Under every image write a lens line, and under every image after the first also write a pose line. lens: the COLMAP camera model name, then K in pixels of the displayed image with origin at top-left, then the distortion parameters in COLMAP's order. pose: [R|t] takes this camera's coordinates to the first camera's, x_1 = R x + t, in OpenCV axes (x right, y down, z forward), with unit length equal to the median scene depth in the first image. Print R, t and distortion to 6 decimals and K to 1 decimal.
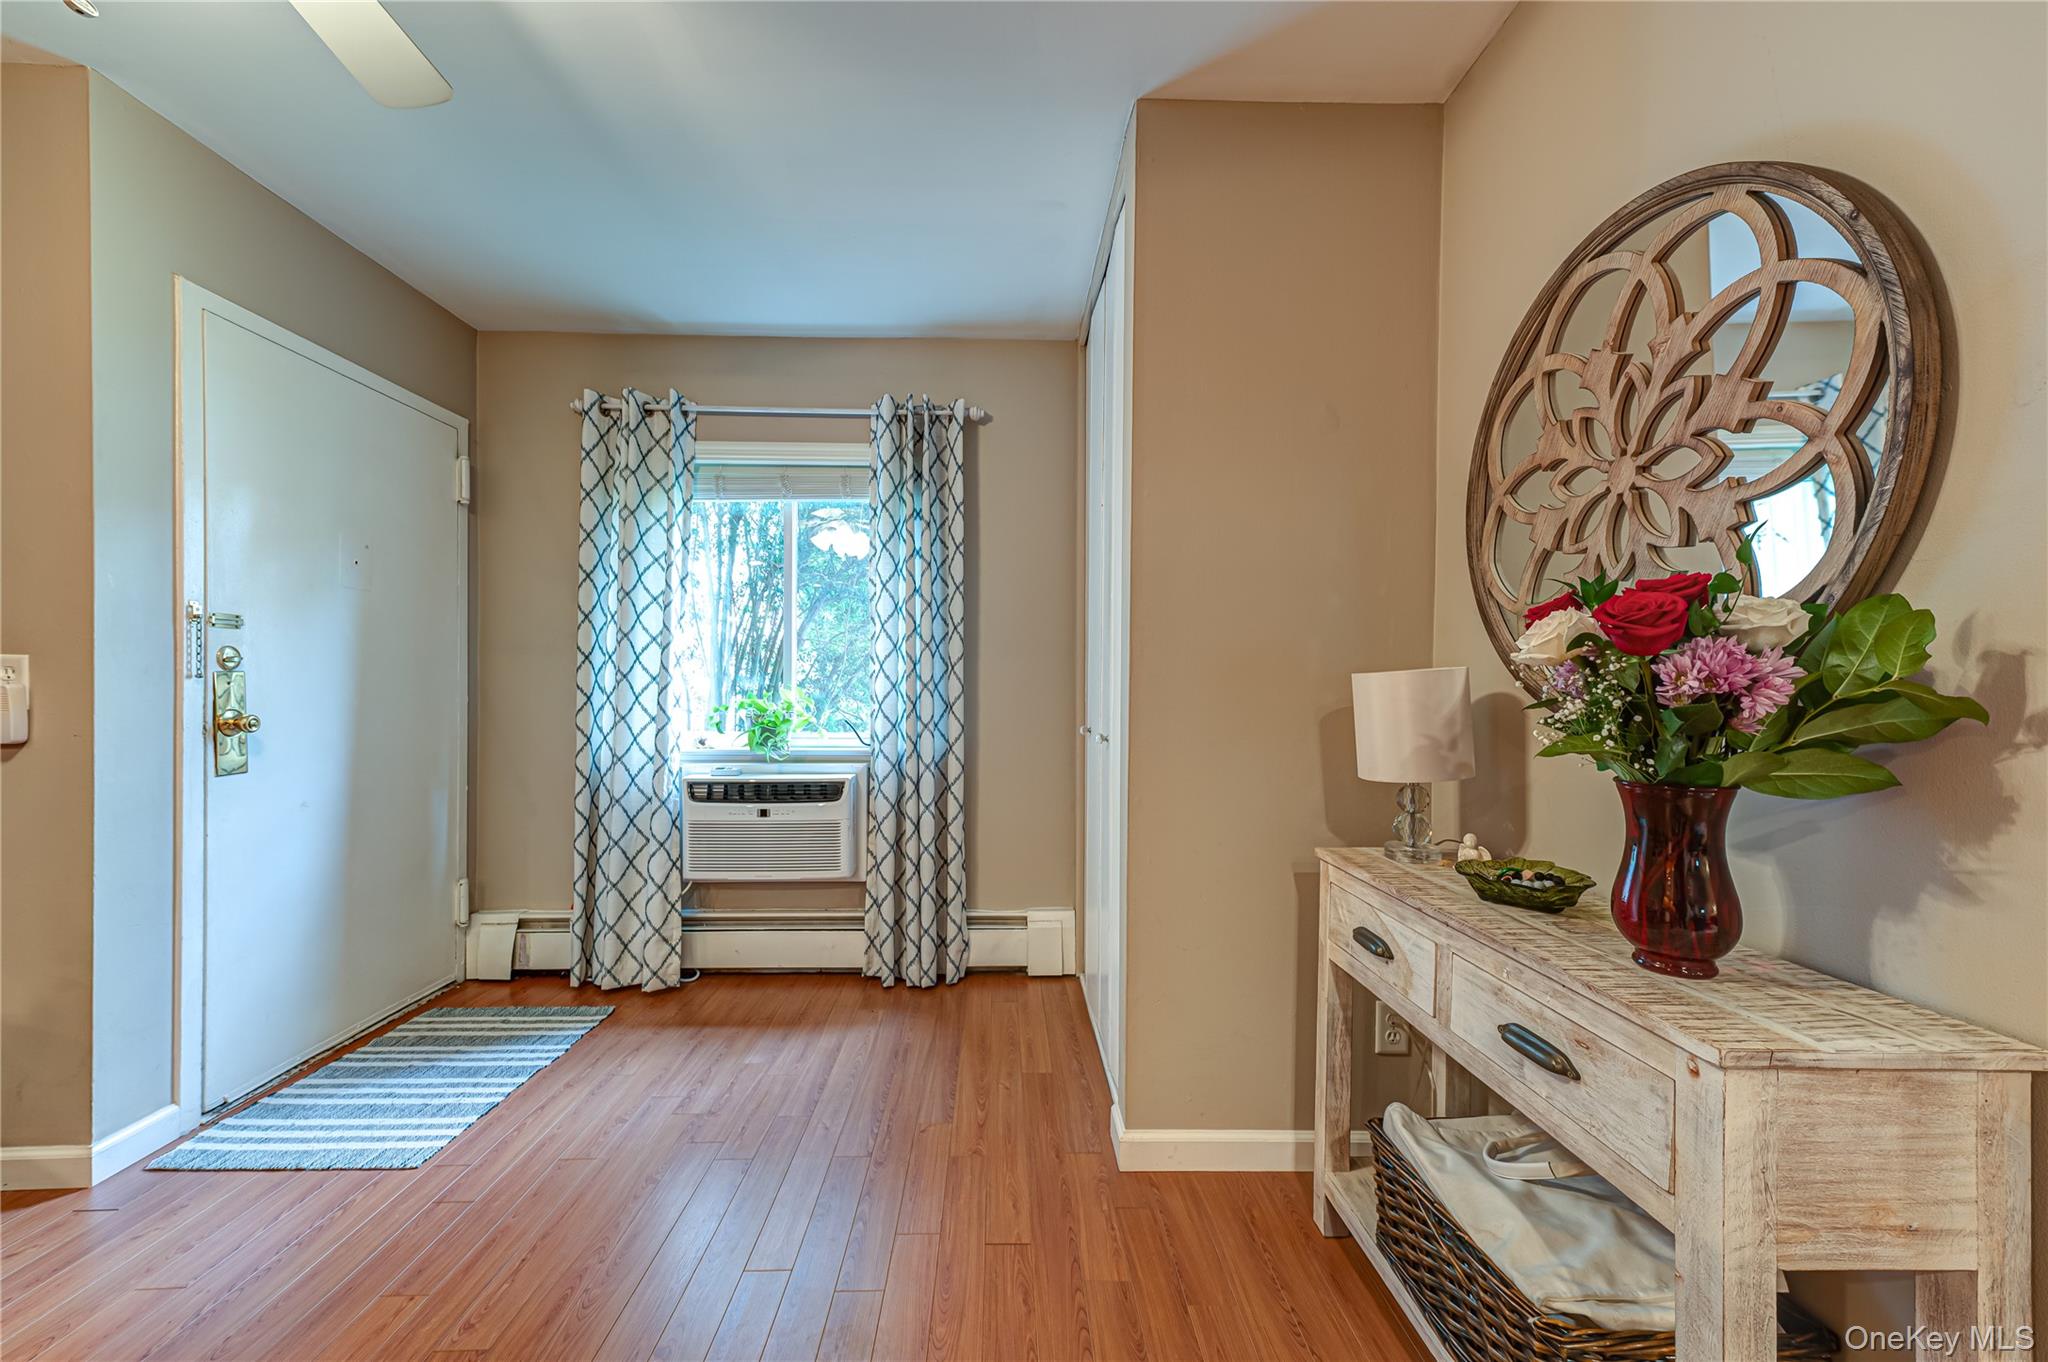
lens RADIAL K [[797.4, 0, 1018.2], [0, 797.4, 691.7], [0, 0, 1]] dist [0.014350, 0.000171]
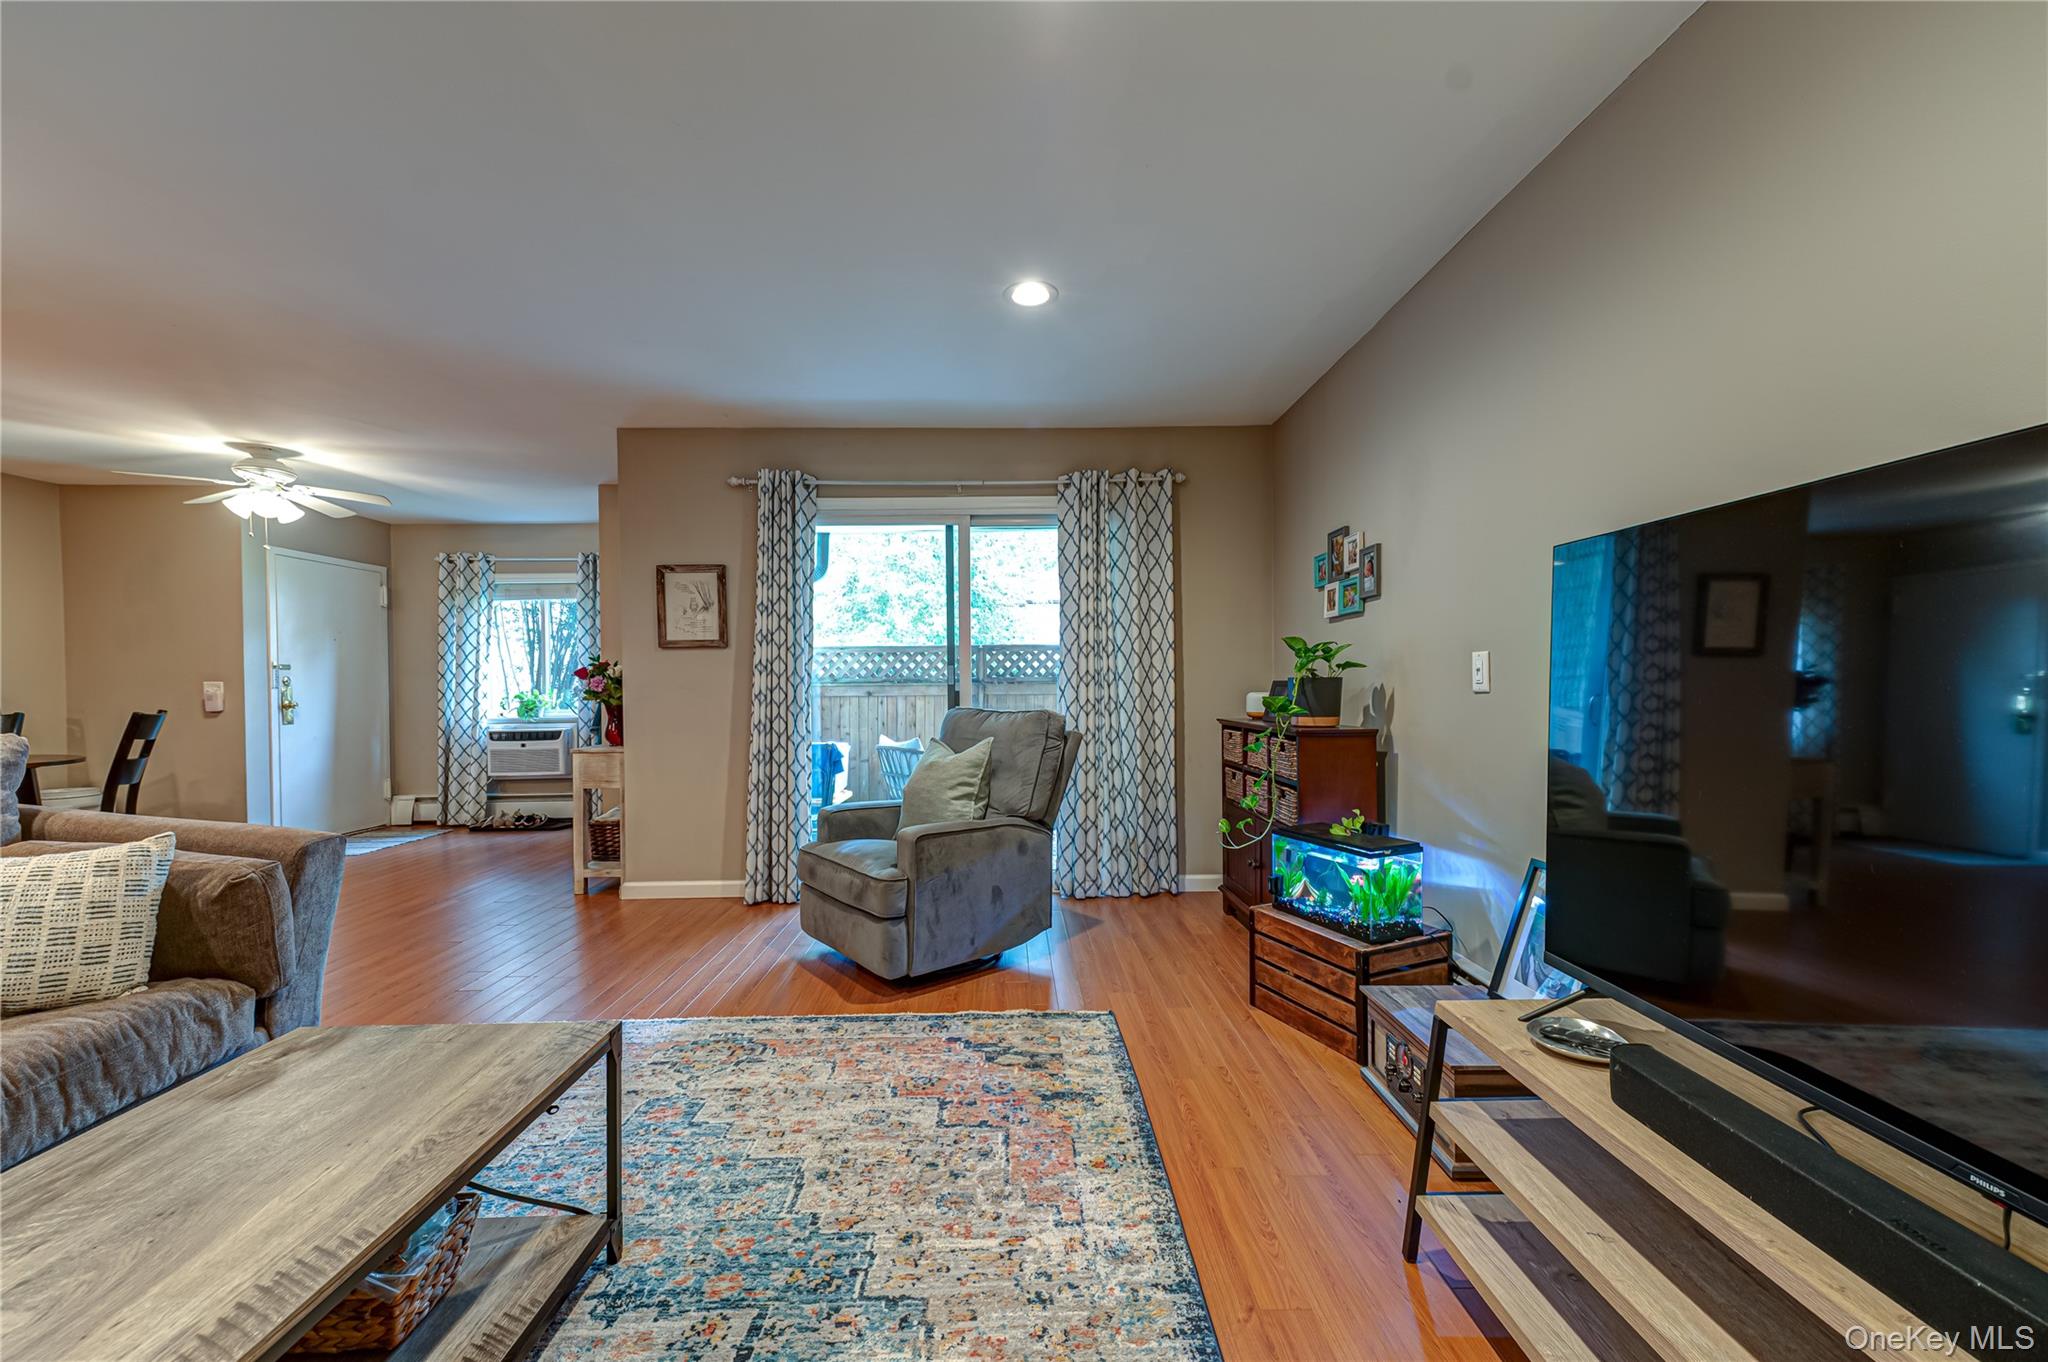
lens RADIAL K [[800.3, 0, 1018.3], [0, 800.3, 692.1], [0, 0, 1]] dist [0.017166, -0.000725]
pose [[0.999853, -0.016037, -0.006065, 1.499747], [0.016063, 0.999862, 0.004276, 0.024944], [0.005996, -0.004373, 0.999972, -1.712991]]
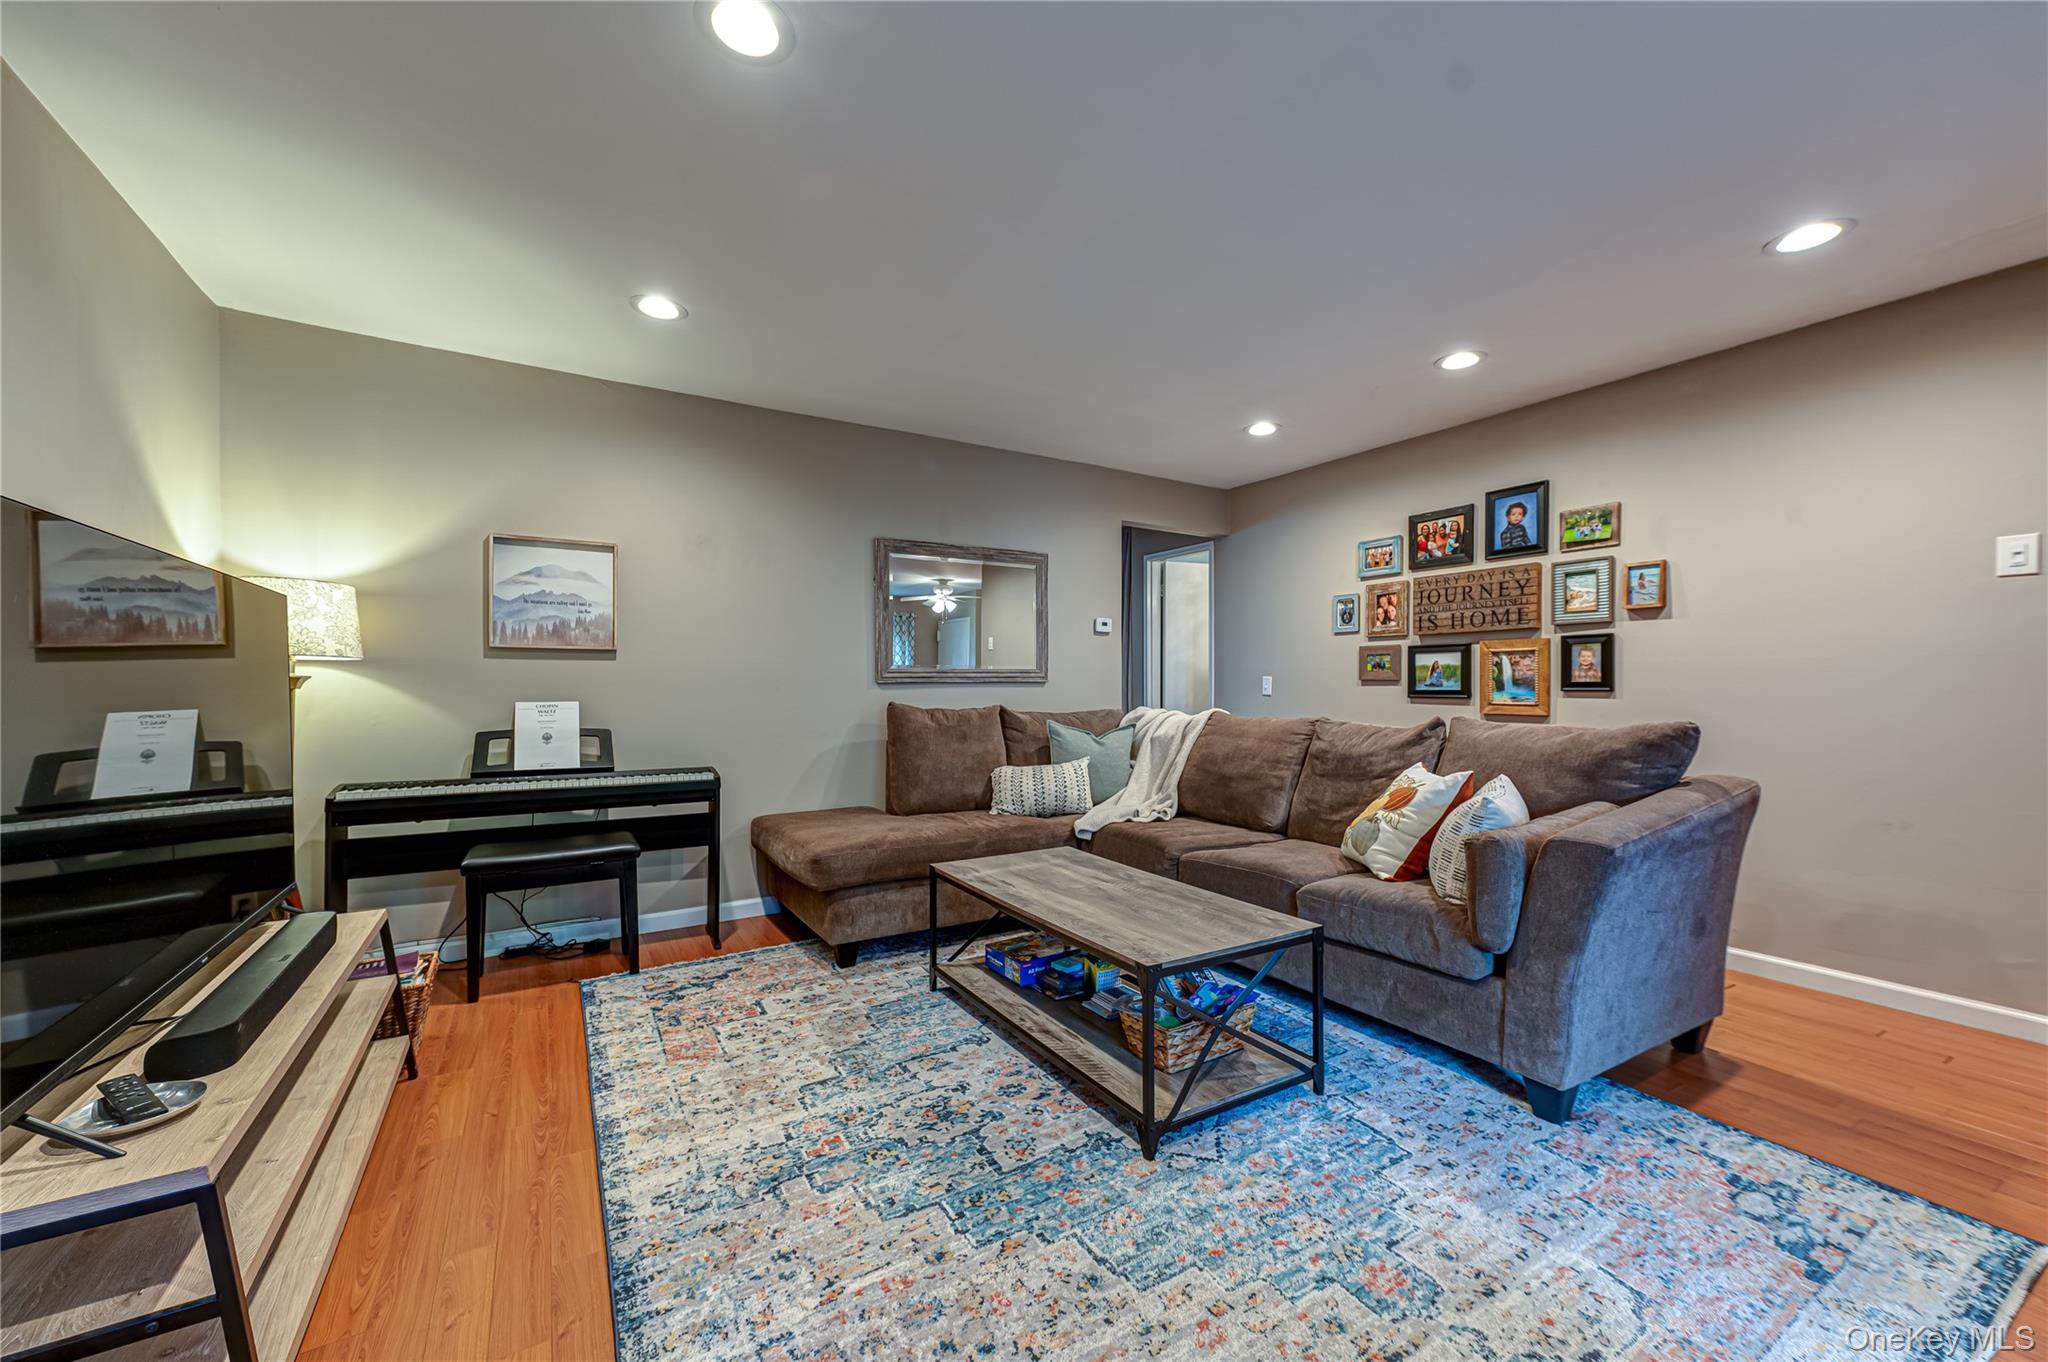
lens RADIAL K [[797.4, 0, 1018.2], [0, 797.4, 691.7], [0, 0, 1]] dist [0.014350, 0.000171]
pose [[-0.868274, -0.002345, -0.496079, 1.692415], [-0.009413, 0.999887, 0.011749, 0.012794], [0.495995, 0.014871, -0.868198, -0.250961]]
